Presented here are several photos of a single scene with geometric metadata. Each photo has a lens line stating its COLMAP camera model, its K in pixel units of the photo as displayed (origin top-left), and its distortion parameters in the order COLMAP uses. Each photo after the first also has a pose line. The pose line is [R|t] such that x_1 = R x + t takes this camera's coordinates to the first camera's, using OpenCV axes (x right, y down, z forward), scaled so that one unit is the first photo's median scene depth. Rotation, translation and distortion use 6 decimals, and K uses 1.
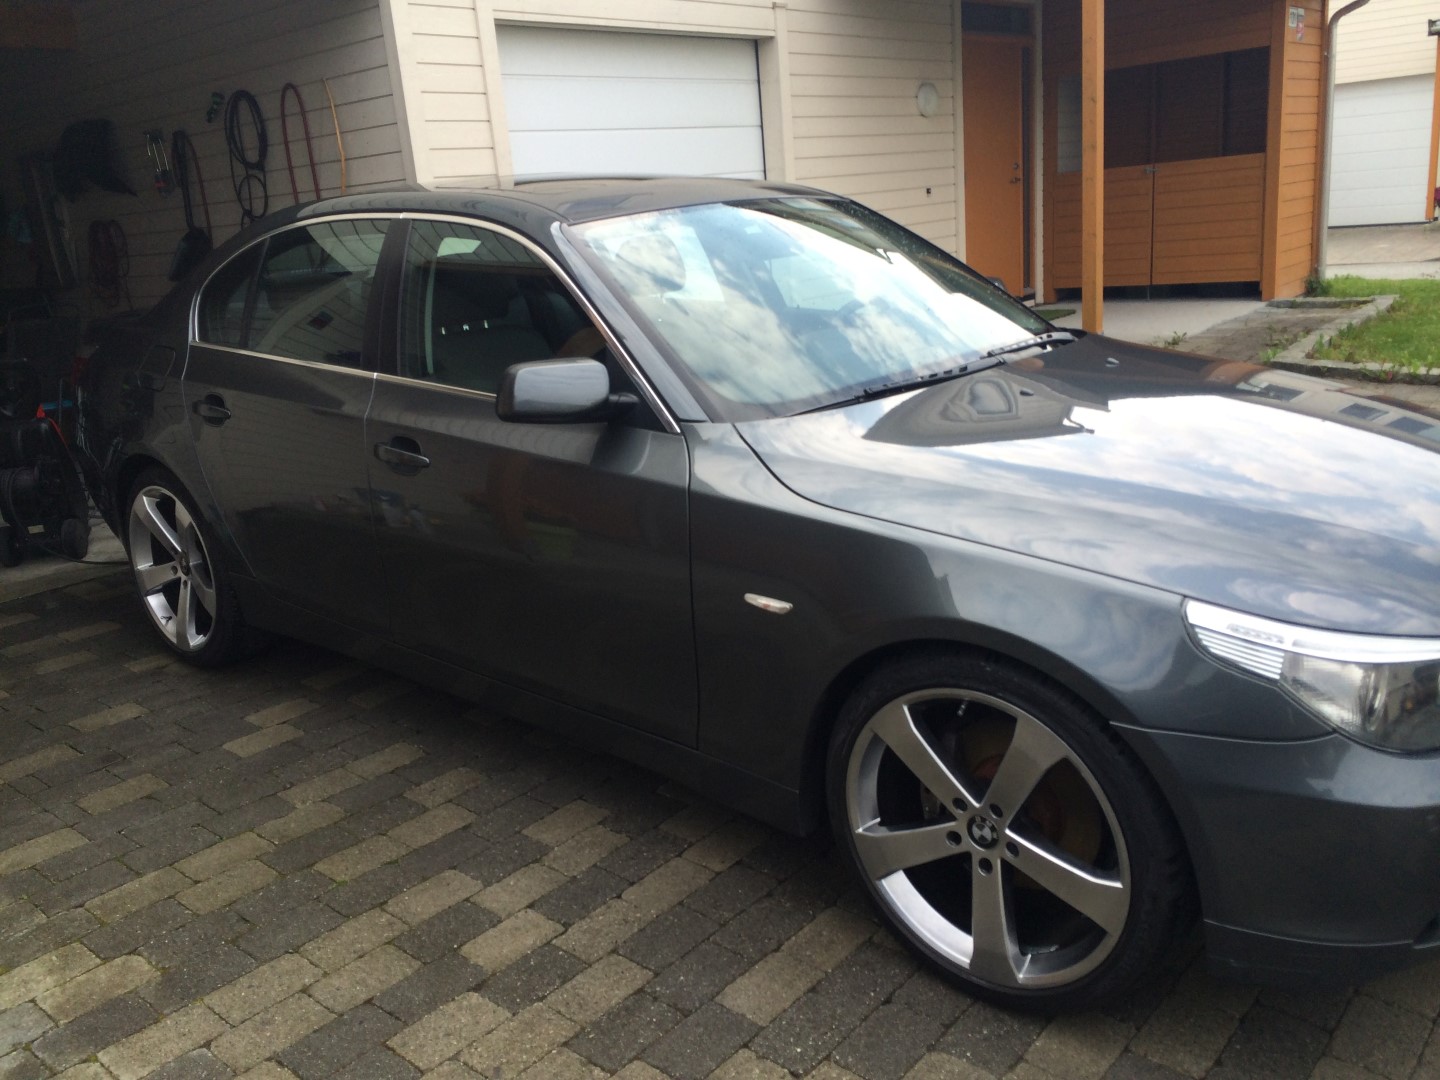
lens RADIAL K [[1227.6, 0, 720.0], [0, 1227.6, 540.0], [0, 0, 1]] dist [0.071088, -0.101643]
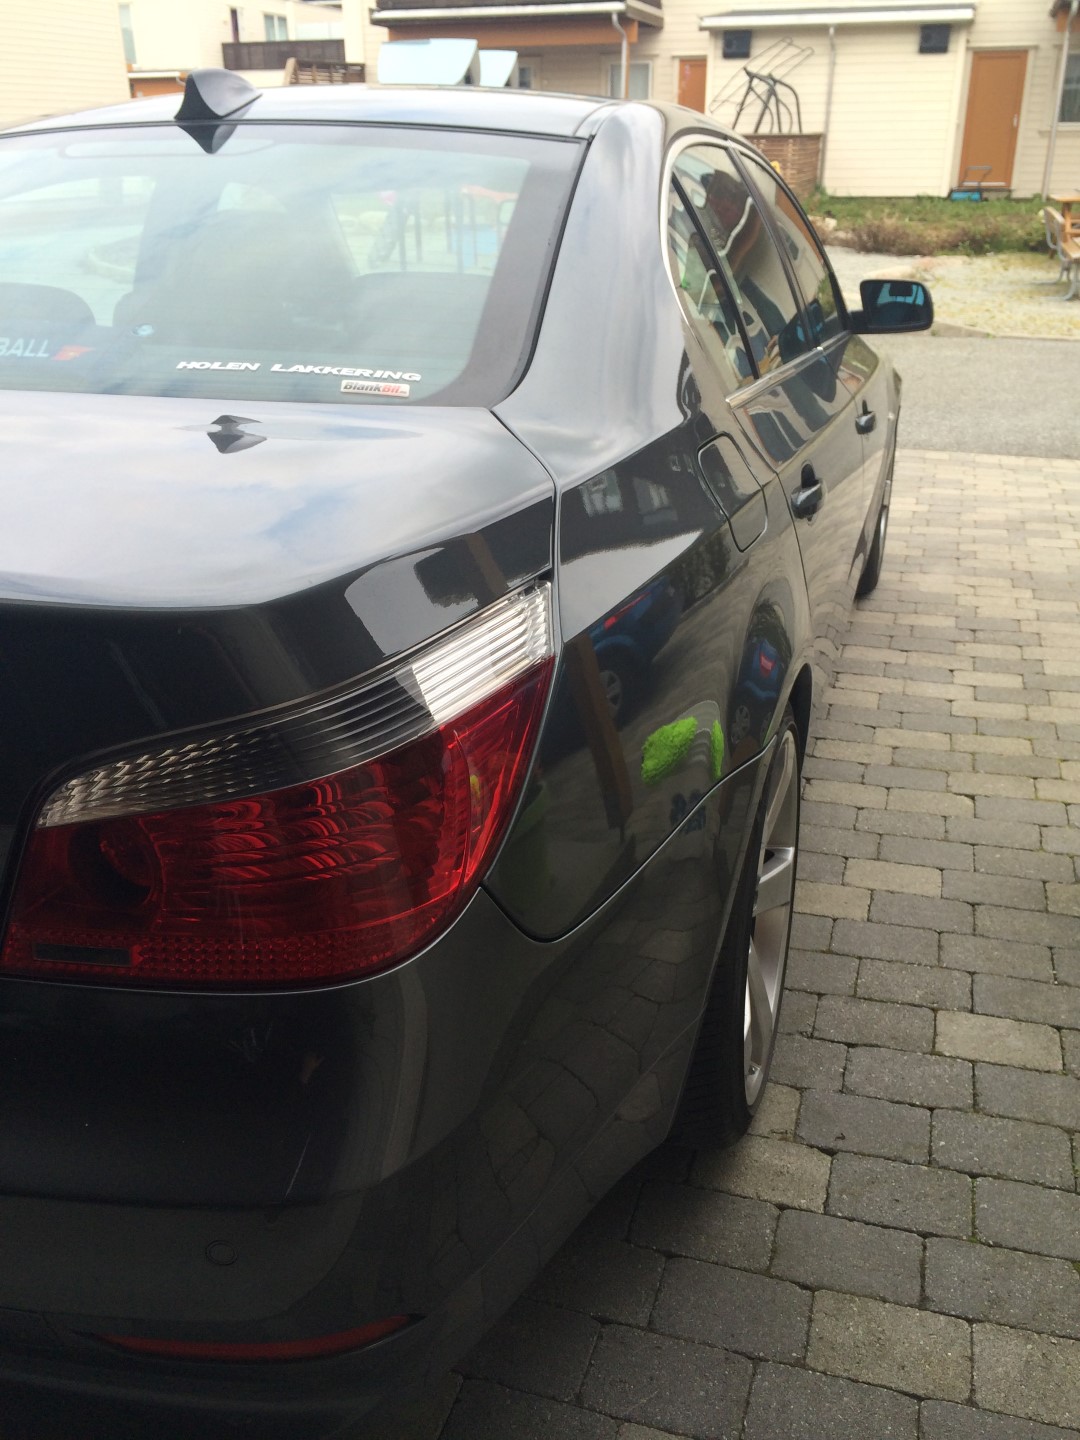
lens RADIAL K [[1227.0, 0, 531.2], [0, 1227.0, 724.5], [0, 0, 1]] dist [0.063919, -0.087480]
pose [[-0.381287, -0.305718, 0.872443, -0.789257], [0.292489, 0.855361, 0.427560, -0.260151], [-0.876967, 0.418203, -0.236718, 1.160374]]
